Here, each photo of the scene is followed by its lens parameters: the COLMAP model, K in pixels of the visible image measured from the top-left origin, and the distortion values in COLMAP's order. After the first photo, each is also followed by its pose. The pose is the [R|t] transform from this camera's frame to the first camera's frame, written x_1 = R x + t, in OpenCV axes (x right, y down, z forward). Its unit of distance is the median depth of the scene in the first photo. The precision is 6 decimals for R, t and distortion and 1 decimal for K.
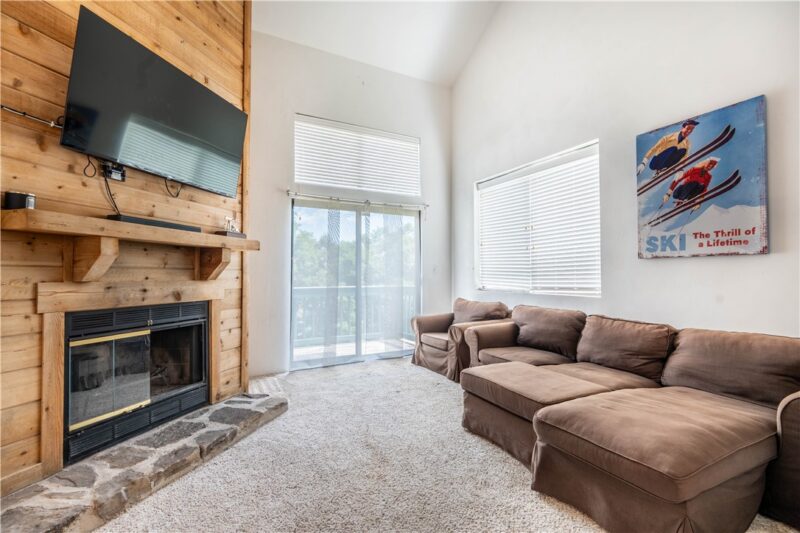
lens RADIAL K [[357.5, 0, 400.4], [0, 357.5, 270.7], [0, 0, 1]] dist [0.000374, 0.000431]
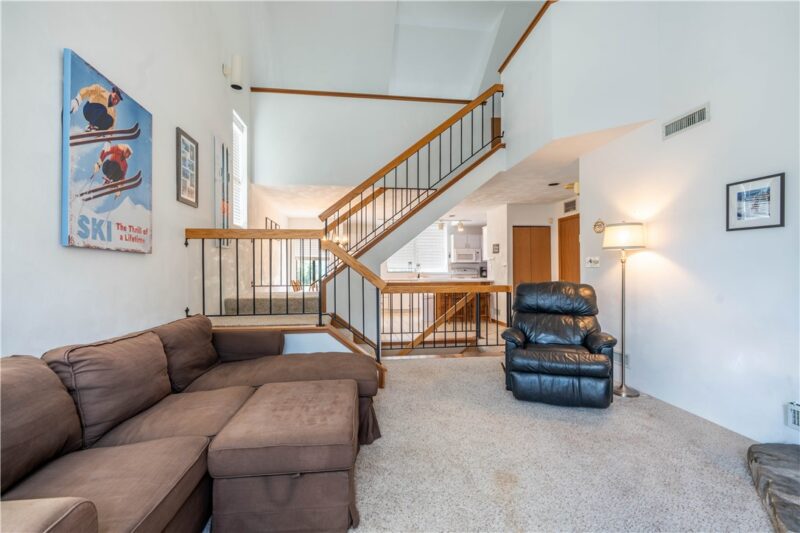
lens RADIAL K [[357.5, 0, 399.2], [0, 357.5, 267.3], [0, 0, 1]] dist [0.000374, 0.000431]
pose [[-0.943435, 0.010596, 0.331389, -0.092571], [0.003504, 0.999752, -0.021990, 0.021175], [-0.331540, -0.019584, -0.943238, 1.526700]]
